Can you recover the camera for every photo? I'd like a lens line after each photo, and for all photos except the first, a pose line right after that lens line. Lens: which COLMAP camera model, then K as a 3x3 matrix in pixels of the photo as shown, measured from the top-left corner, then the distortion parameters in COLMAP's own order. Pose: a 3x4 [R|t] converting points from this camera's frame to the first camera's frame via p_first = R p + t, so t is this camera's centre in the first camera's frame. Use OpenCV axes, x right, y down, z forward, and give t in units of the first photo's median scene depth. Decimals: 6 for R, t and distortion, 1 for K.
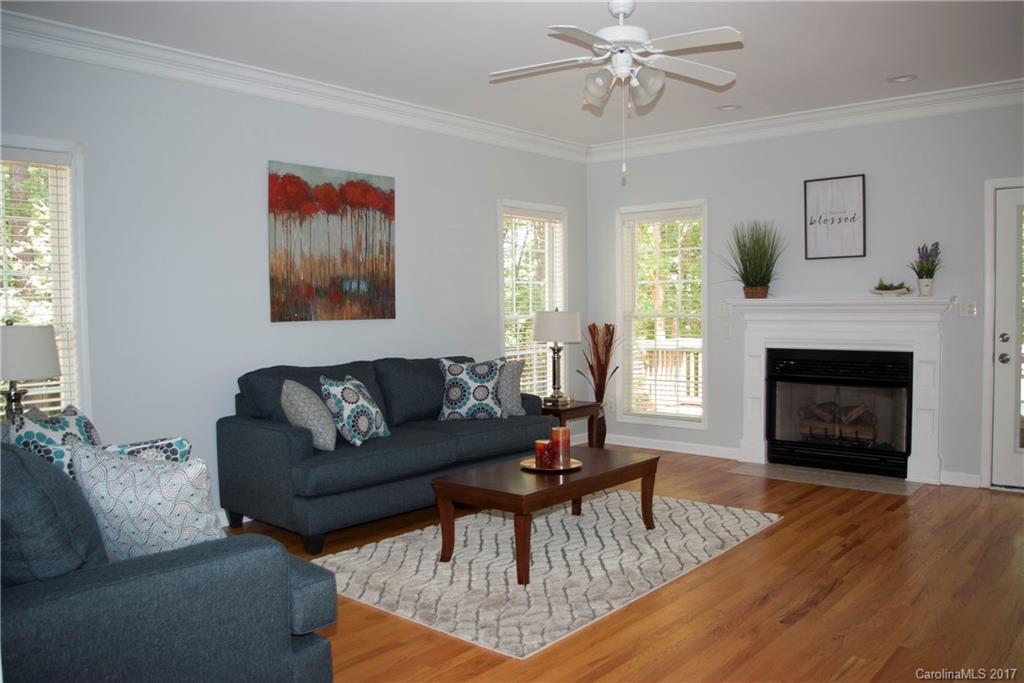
lens RADIAL K [[812.1, 0, 505.1], [0, 812.1, 343.1], [0, 0, 1]] dist [-0.086131, -0.000912]
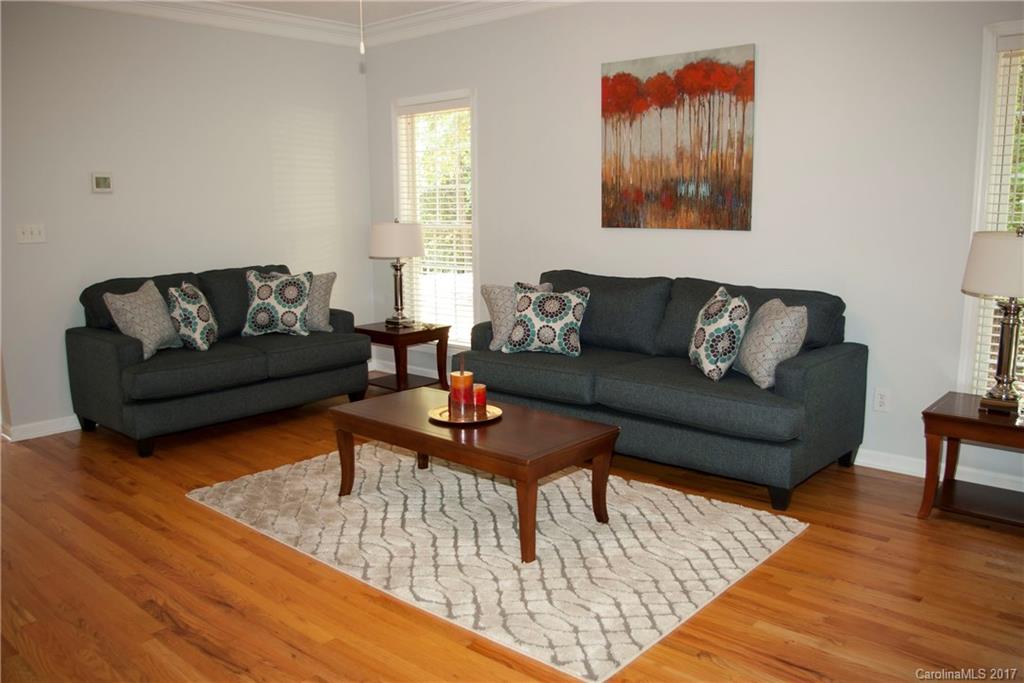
lens RADIAL K [[812.1, 0, 505.1], [0, 812.1, 343.1], [0, 0, 1]] dist [-0.086131, -0.000912]
pose [[-0.003199, 0.182629, -0.983177, 0.694433], [-0.035971, 0.982524, 0.182625, -0.061109], [0.999348, 0.035950, 0.003426, 0.830127]]
